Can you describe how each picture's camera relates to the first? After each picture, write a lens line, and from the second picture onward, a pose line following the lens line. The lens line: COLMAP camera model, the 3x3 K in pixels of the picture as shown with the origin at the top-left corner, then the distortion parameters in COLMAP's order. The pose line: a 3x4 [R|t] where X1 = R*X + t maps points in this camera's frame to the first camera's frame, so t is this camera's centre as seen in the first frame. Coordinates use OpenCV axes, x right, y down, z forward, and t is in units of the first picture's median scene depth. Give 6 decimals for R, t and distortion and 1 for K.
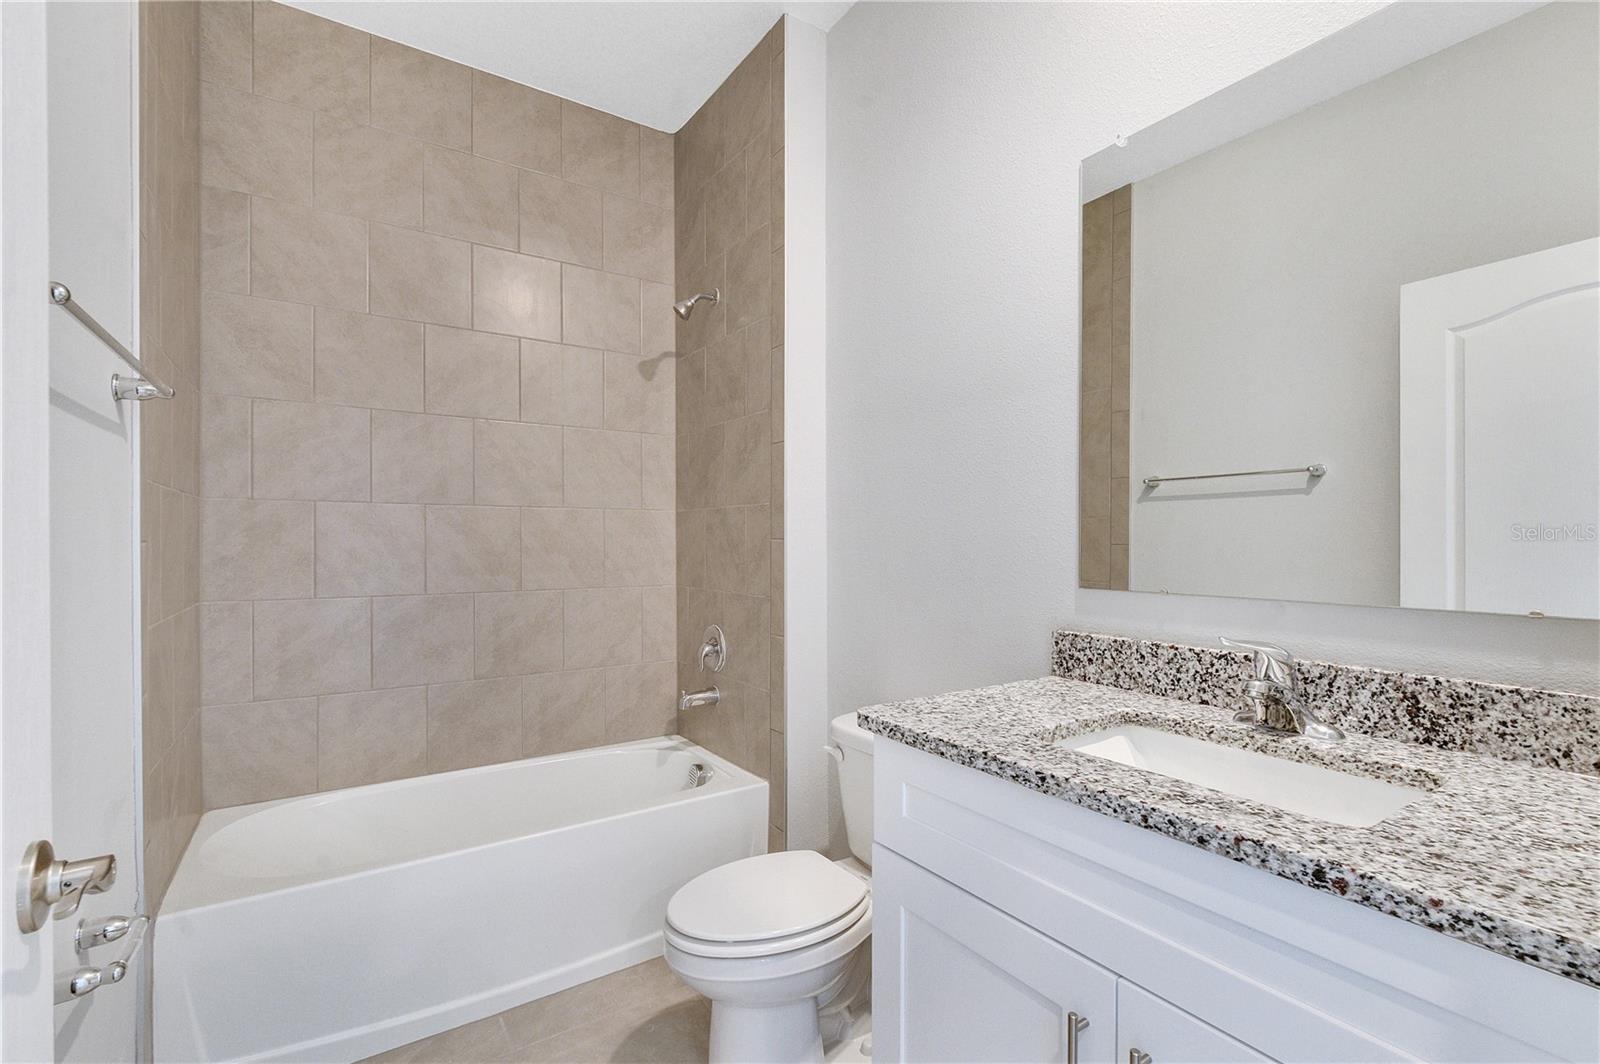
lens RADIAL K [[718.2, 0, 791.8], [0, 718.2, 534.1], [0, 0, 1]] dist [-0.004864, -0.001045]
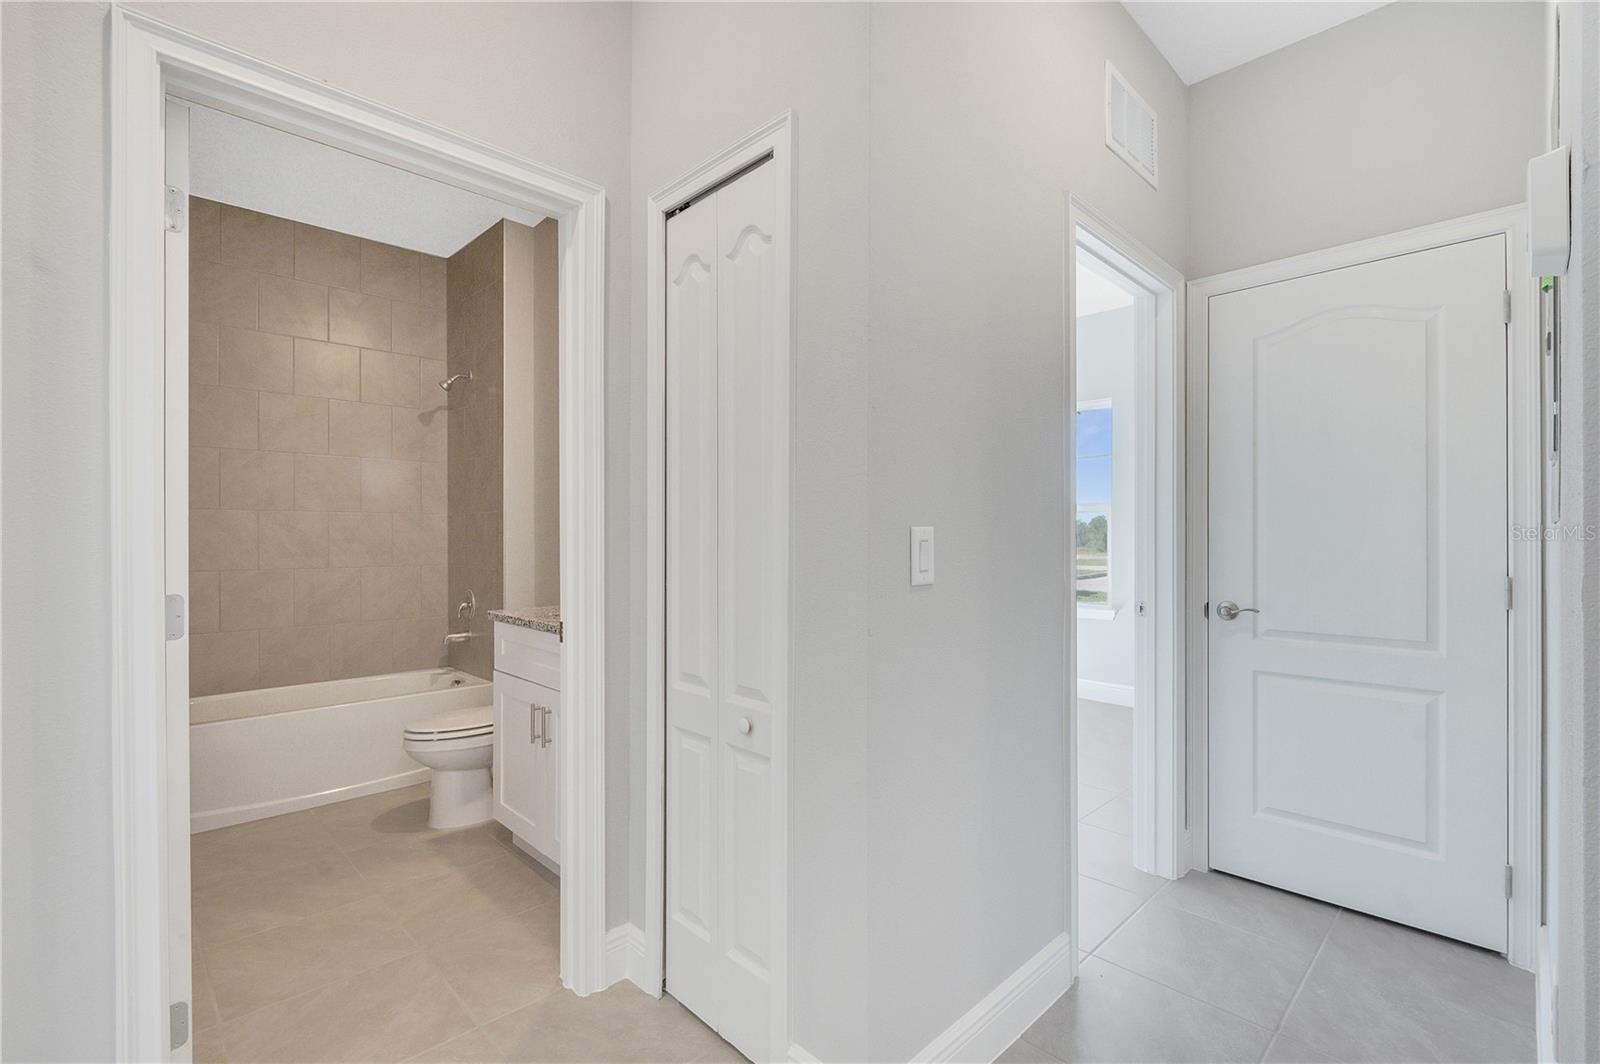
lens RADIAL K [[718.2, 0, 791.8], [0, 718.2, 534.1], [0, 0, 1]] dist [-0.004864, -0.001045]
pose [[0.981028, 0.002859, 0.193845, 0.287637], [-0.004174, 0.999971, 0.006377, -0.005501], [-0.193821, -0.007065, 0.981011, -0.676126]]
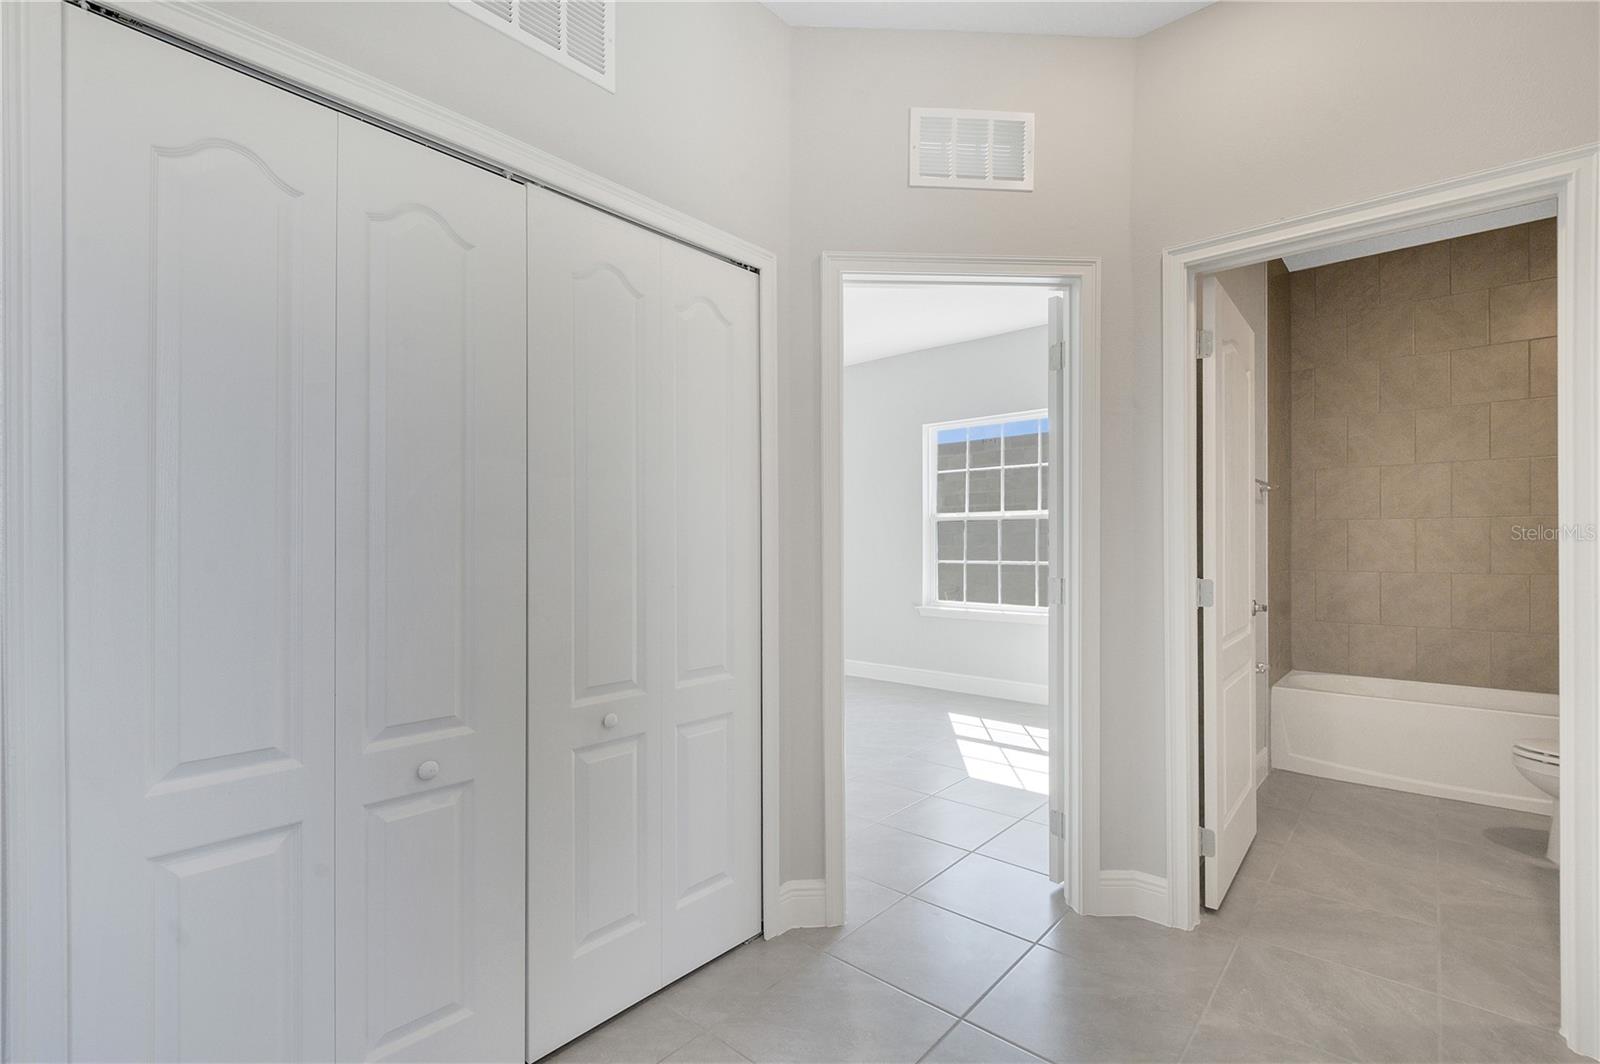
lens RADIAL K [[733.9, 0, 825.7], [0, 733.9, 556.3], [0, 0, 1]] dist [0.001911, -0.000209]
pose [[0.297044, 0.018264, -0.954689, 0.684900], [0.012955, 0.999648, 0.023155, -0.010739], [0.954776, -0.019246, 0.296703, -0.782964]]
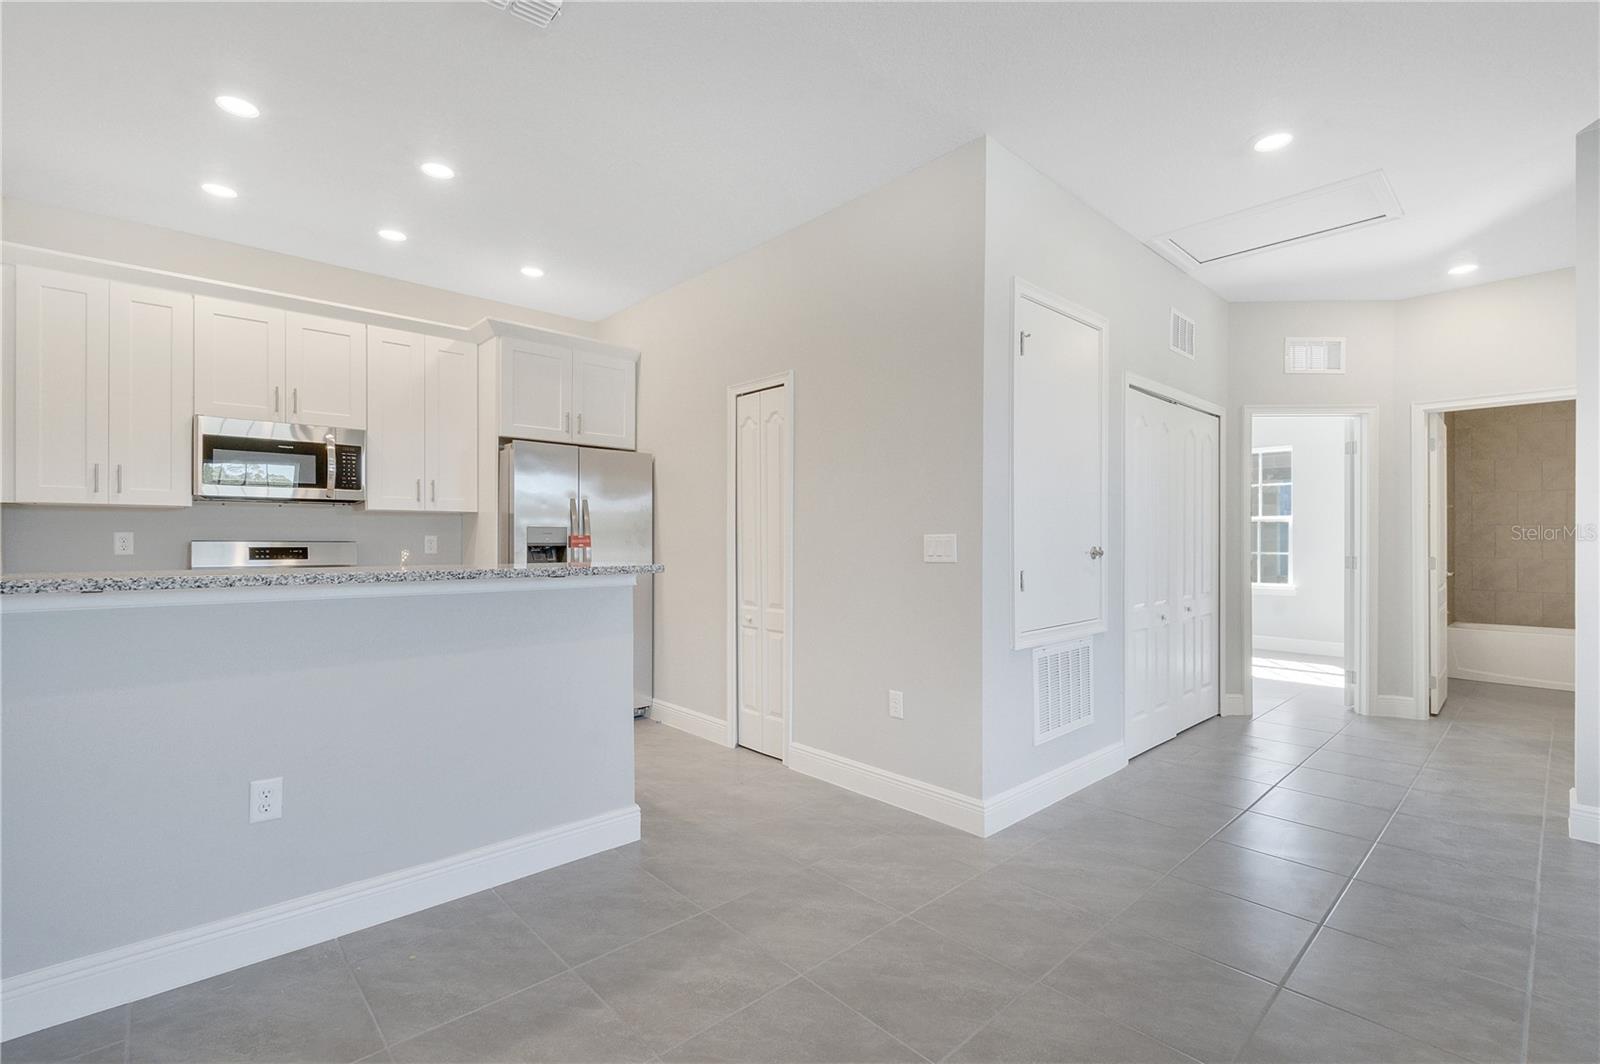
lens RADIAL K [[722.4, 0, 797.4], [0, 722.4, 541.5], [0, 0, 1]] dist [-0.026516, -0.000566]
pose [[0.159180, 0.010186, -0.987197, 1.540541], [0.007621, 0.999904, 0.011546, -0.030383], [0.987220, -0.009361, 0.159088, -2.035490]]
